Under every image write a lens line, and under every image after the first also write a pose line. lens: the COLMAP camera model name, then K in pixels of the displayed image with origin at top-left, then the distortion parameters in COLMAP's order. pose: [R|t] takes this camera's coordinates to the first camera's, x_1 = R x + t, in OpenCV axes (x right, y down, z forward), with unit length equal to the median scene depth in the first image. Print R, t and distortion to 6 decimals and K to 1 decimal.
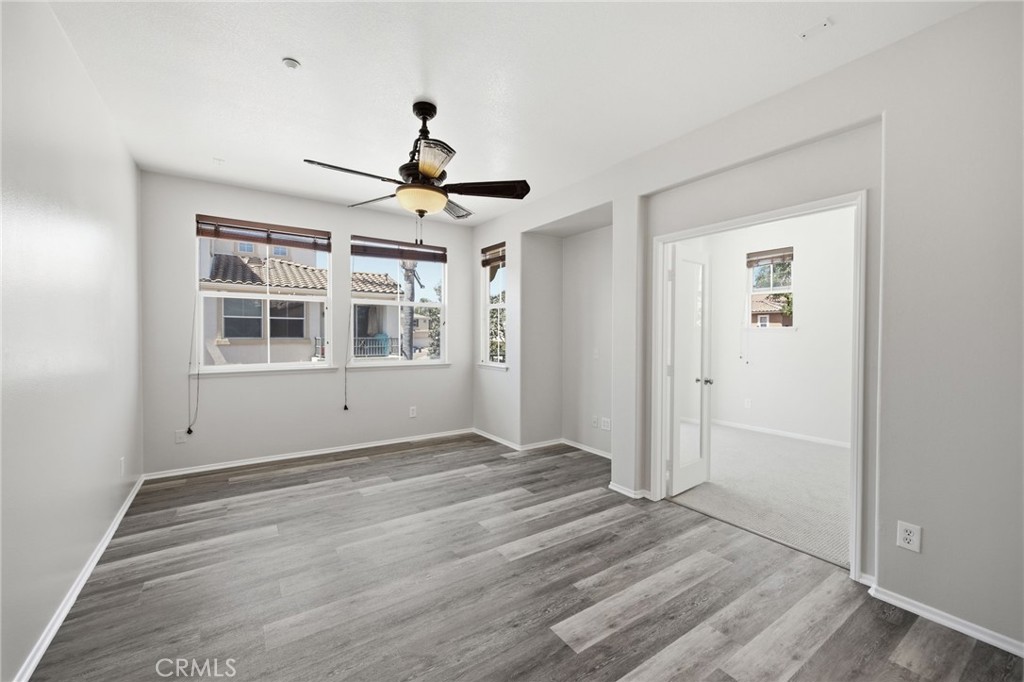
lens RADIAL K [[411.2, 0, 513.8], [0, 411.2, 340.6], [0, 0, 1]] dist [-0.000257, -0.000236]
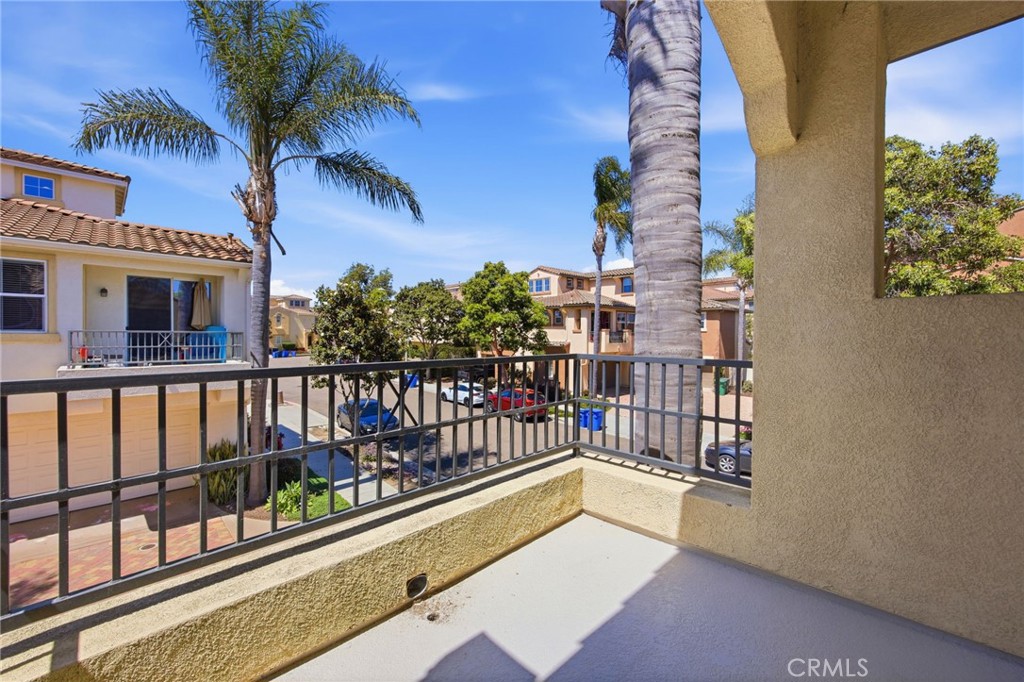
lens RADIAL K [[411.2, 0, 510.8], [0, 411.2, 339.5], [0, 0, 1]] dist [-0.000257, -0.000236]
pose [[0.982636, -0.001331, 0.185540, 0.002148], [0.001888, 0.999994, -0.002828, 0.006733], [-0.185536, 0.003129, 0.982633, 0.312806]]
